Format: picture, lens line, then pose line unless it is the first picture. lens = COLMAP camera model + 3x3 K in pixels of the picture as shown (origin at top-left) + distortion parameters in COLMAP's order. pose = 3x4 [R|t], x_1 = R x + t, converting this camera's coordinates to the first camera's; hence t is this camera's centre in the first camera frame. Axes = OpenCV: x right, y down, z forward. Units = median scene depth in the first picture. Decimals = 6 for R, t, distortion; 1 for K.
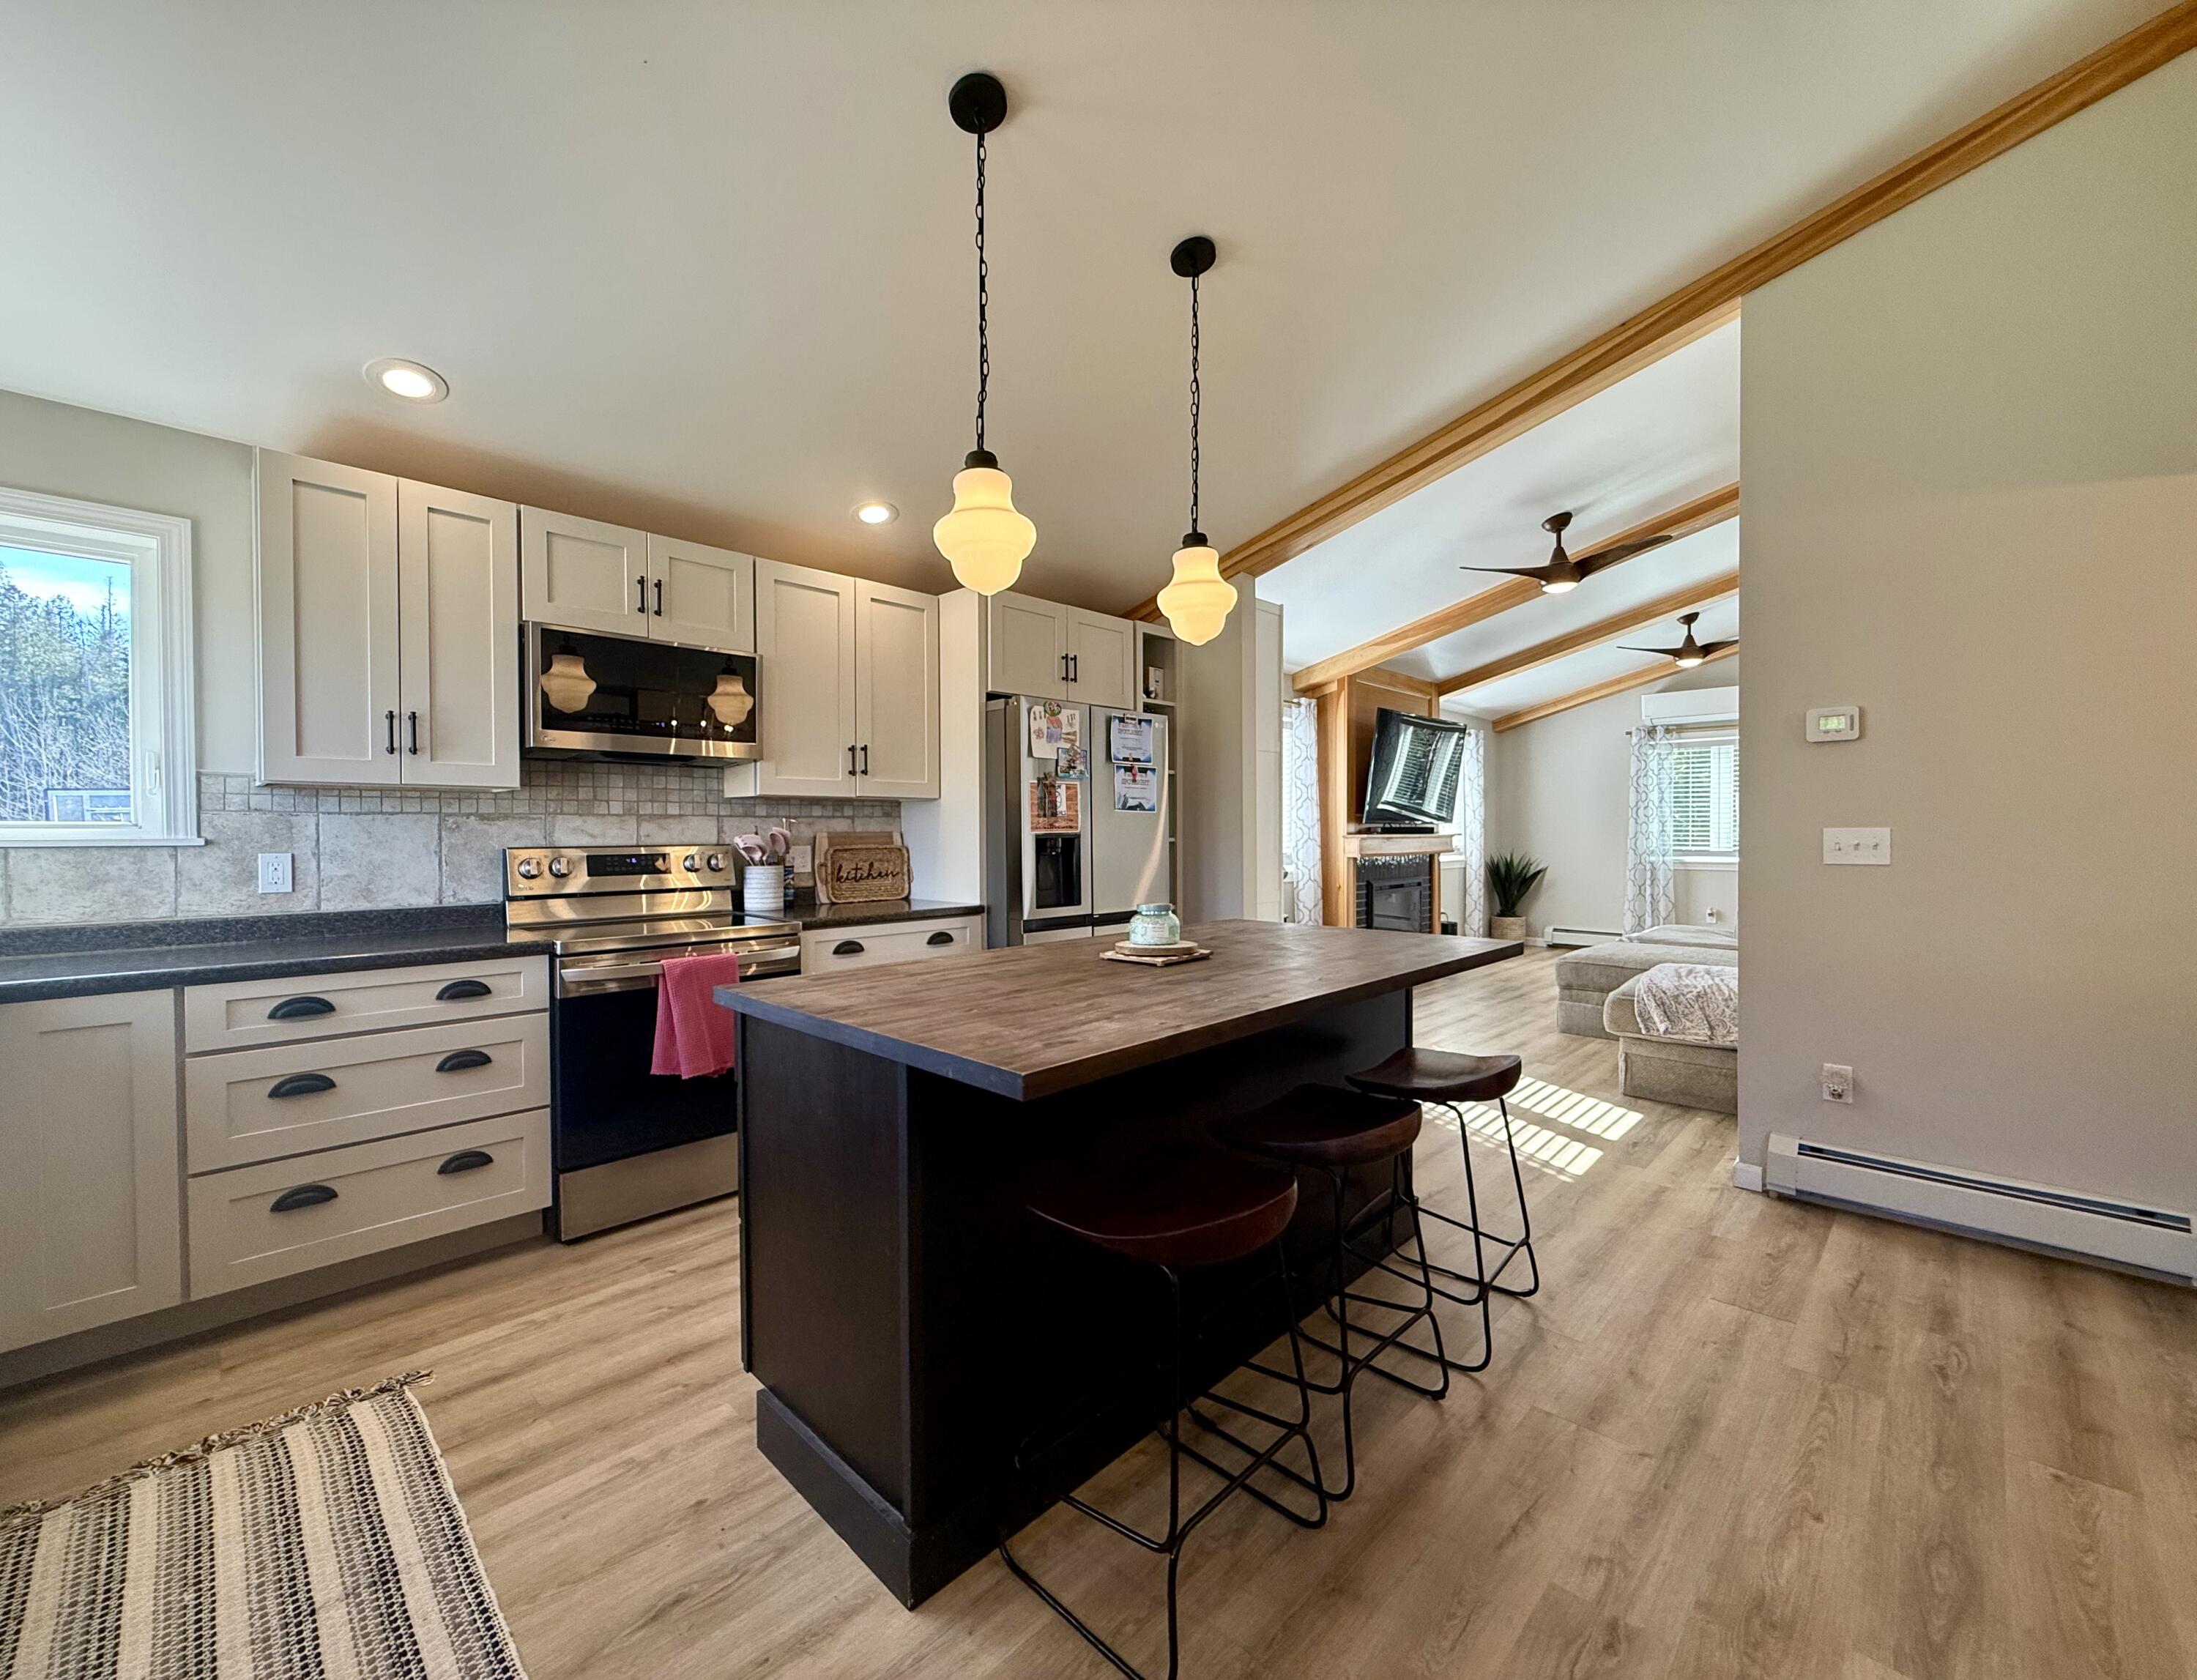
lens RADIAL K [[897.1, 0, 1098.5], [0, 897.1, 840.0], [0, 0, 1]] dist [-0.002571, -0.000149]
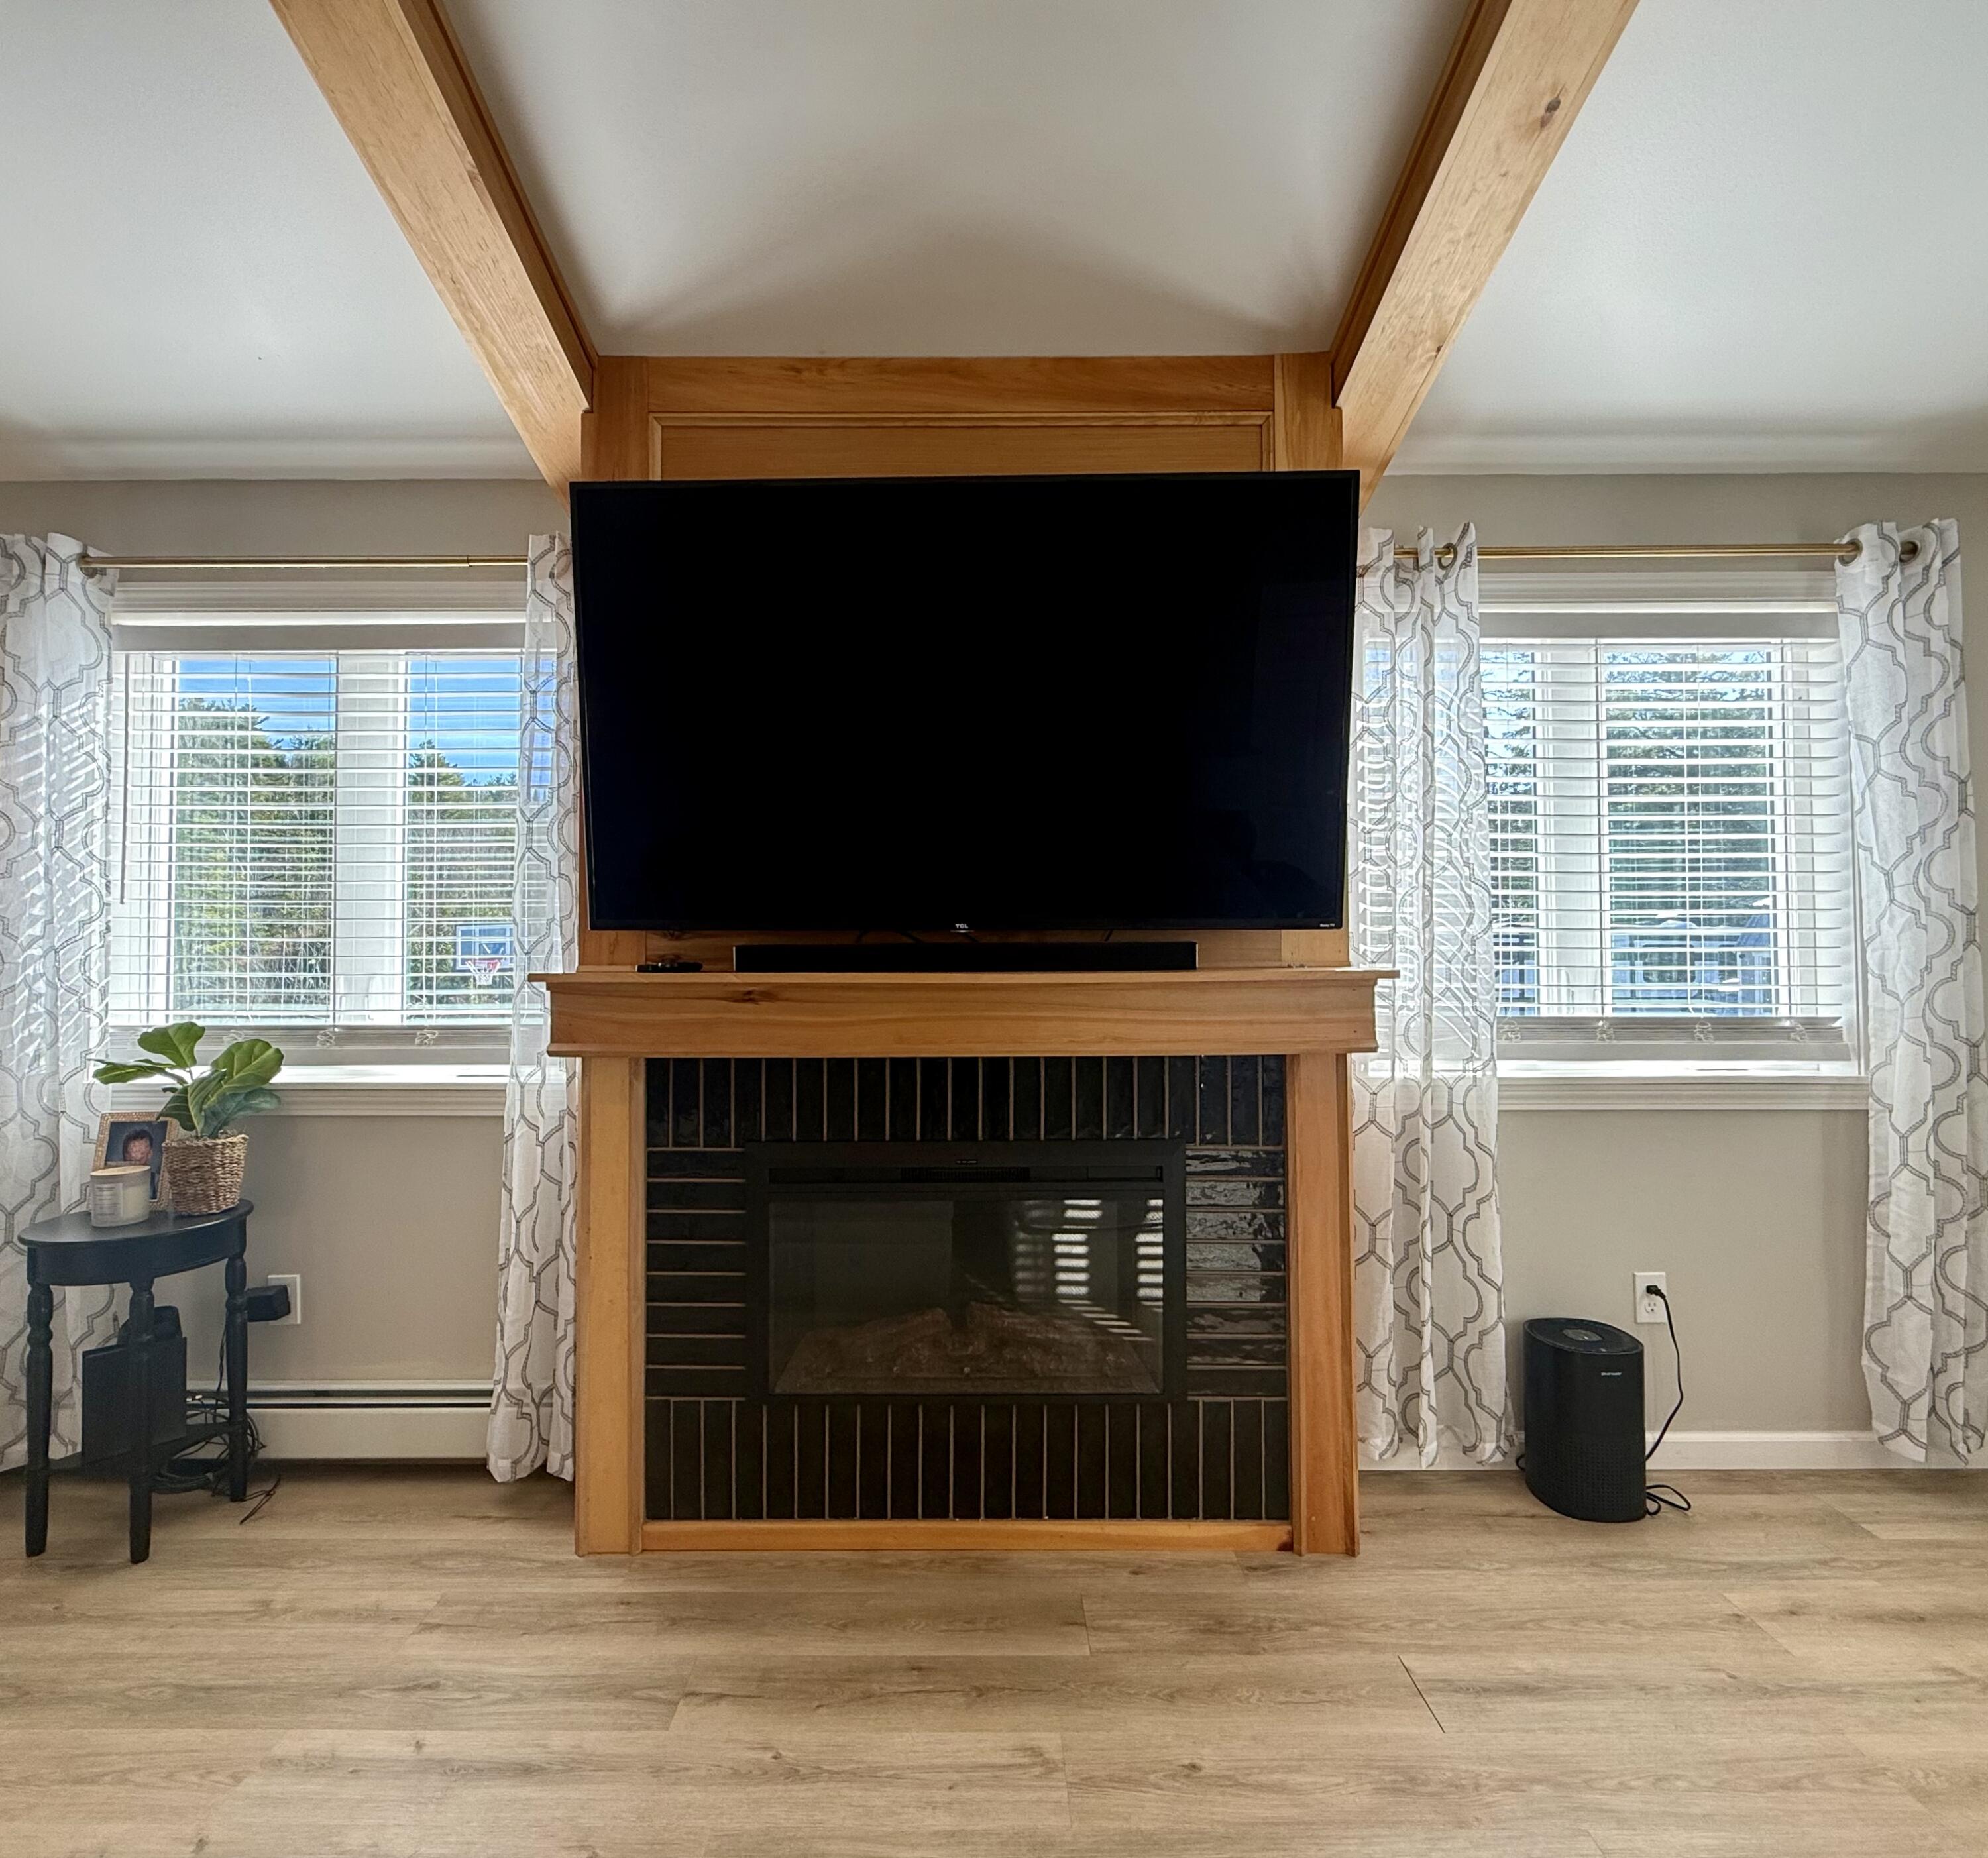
lens RADIAL K [[1047.5, 0, 994.0], [0, 1047.5, 929.0], [0, 0, 1]] dist [0.000103, 0.000044]
pose [[0.695779, -0.011411, -0.718166, 0.485995], [-0.008506, 0.999673, -0.024125, -0.010022], [0.718206, 0.022895, 0.695454, 0.695455]]
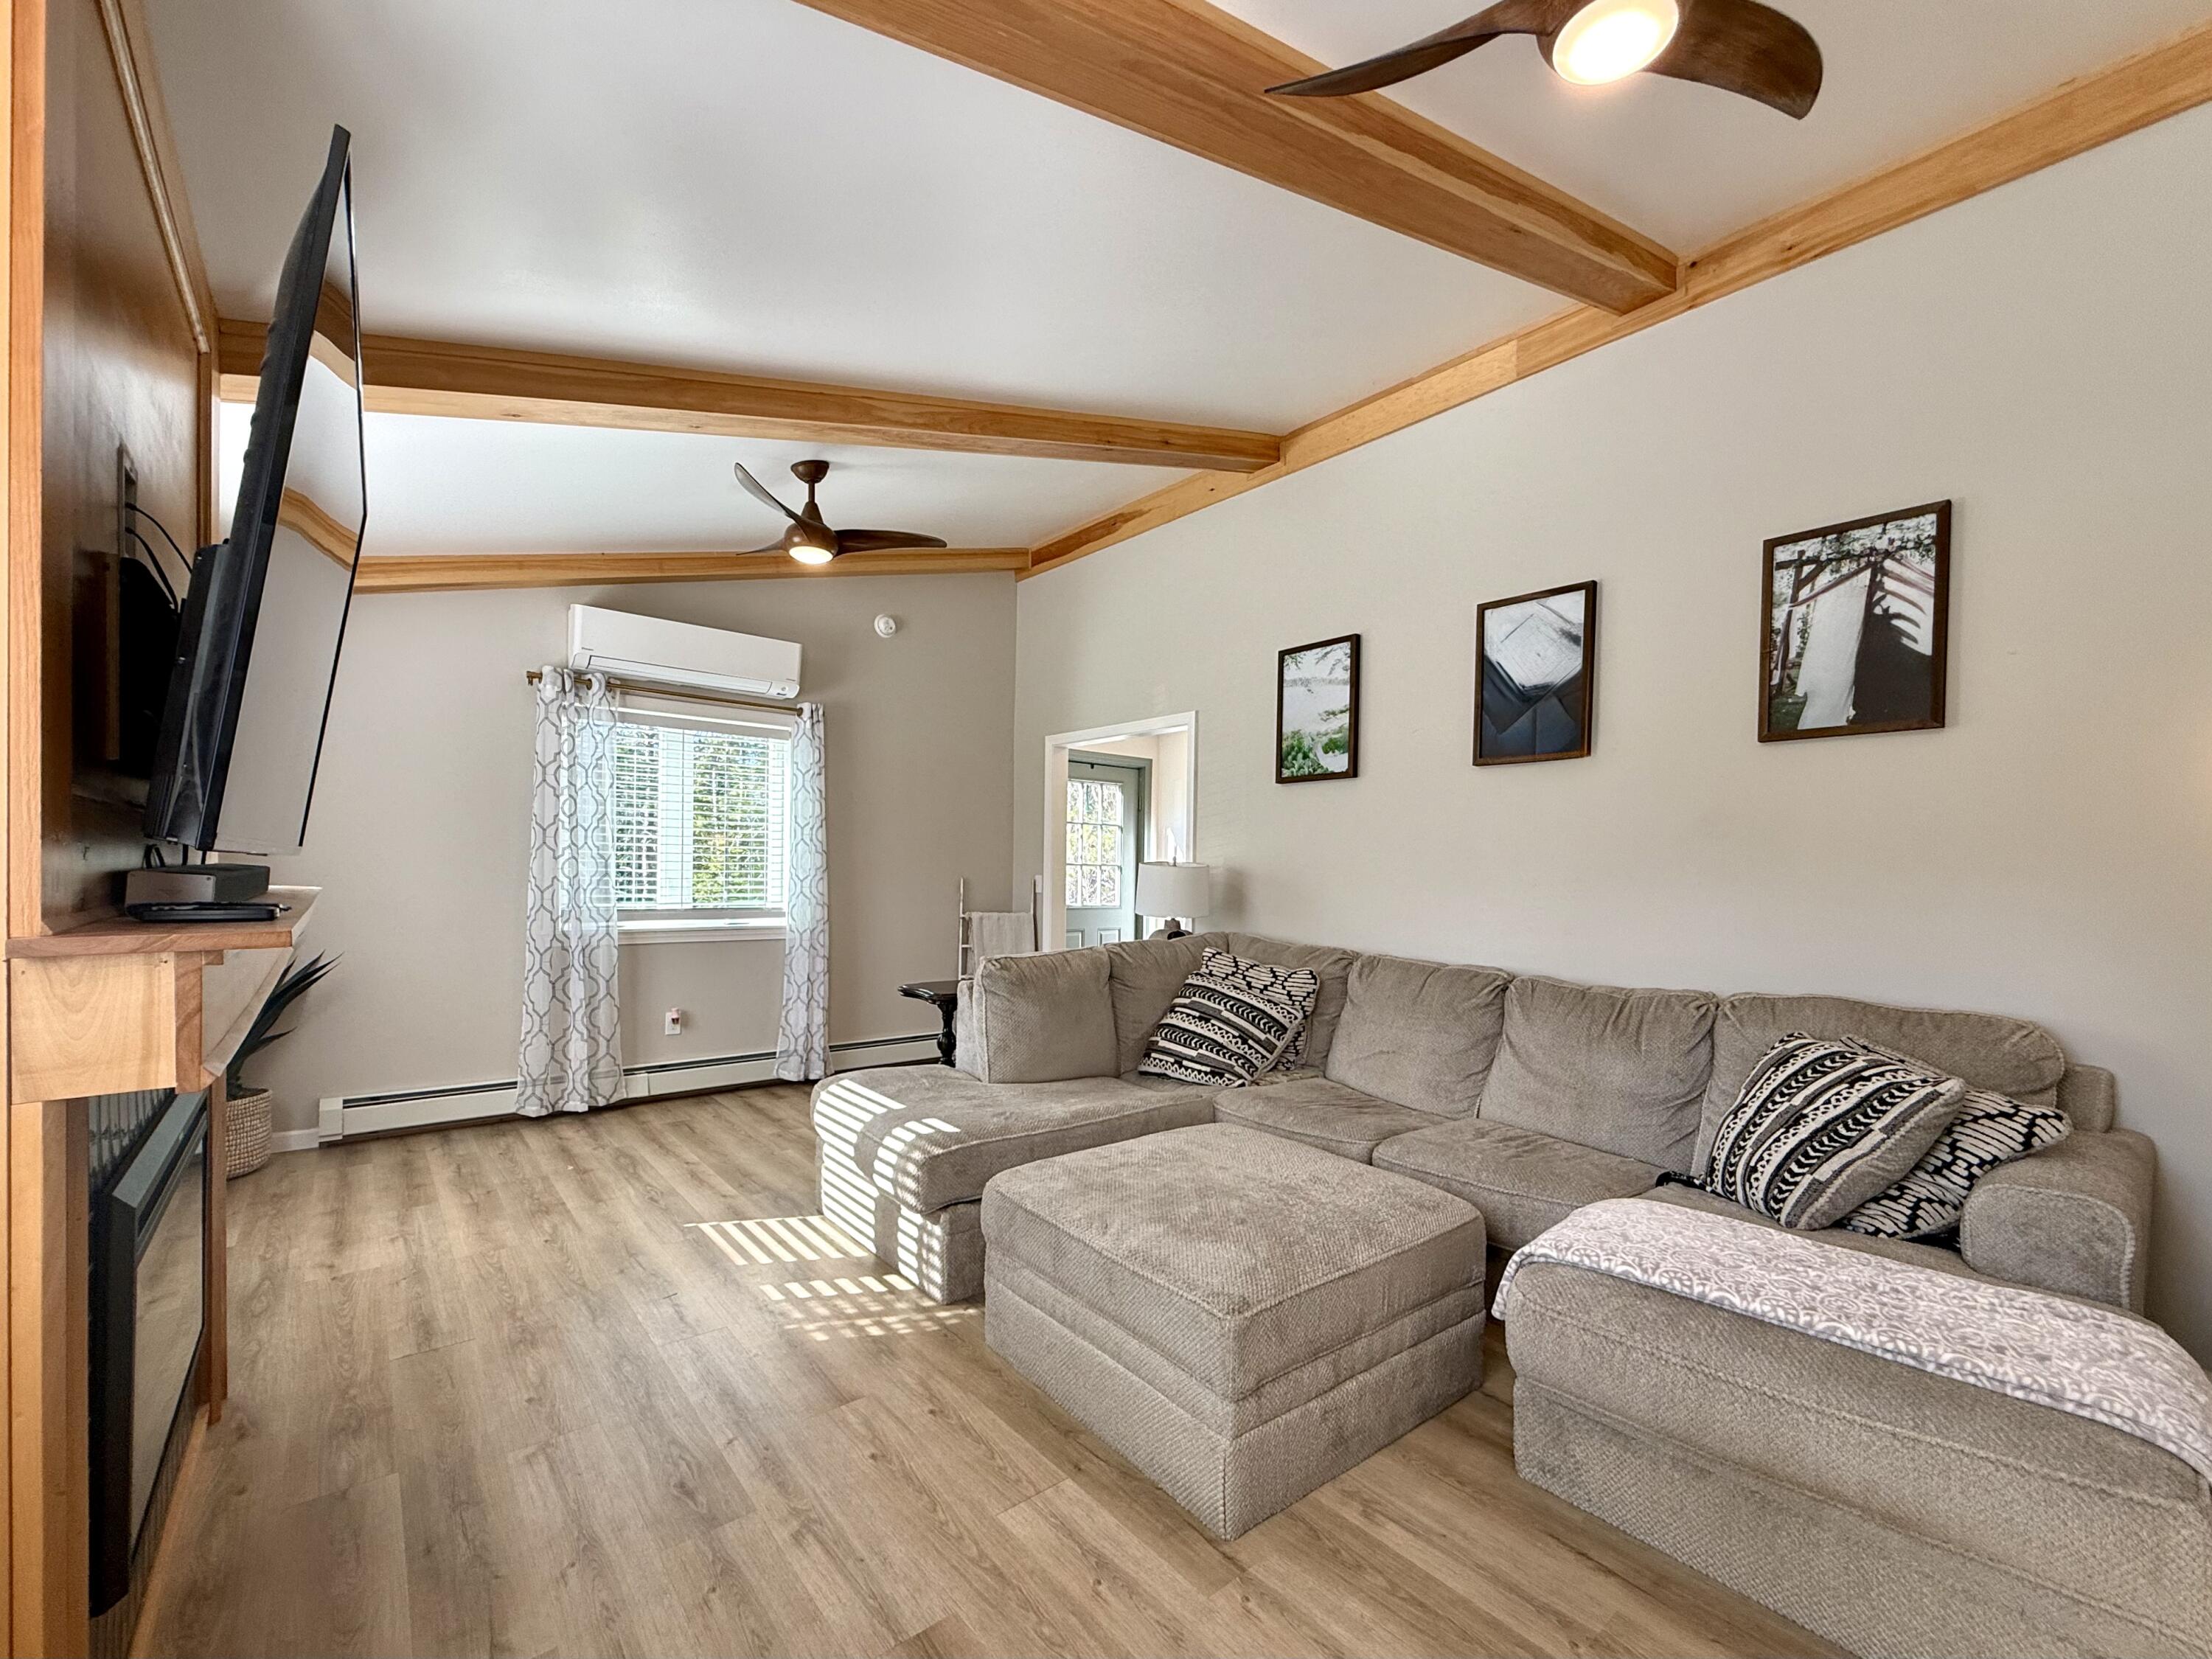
lens RADIAL K [[916.9, 0, 1106.8], [0, 916.9, 886.2], [0, 0, 1]] dist [-0.001877, -0.000180]
pose [[0.100219, -0.010777, 0.994907, 0.126906], [-0.009639, 0.999884, 0.011802, -0.012658], [-0.994919, -0.010772, 0.100104, 0.671504]]
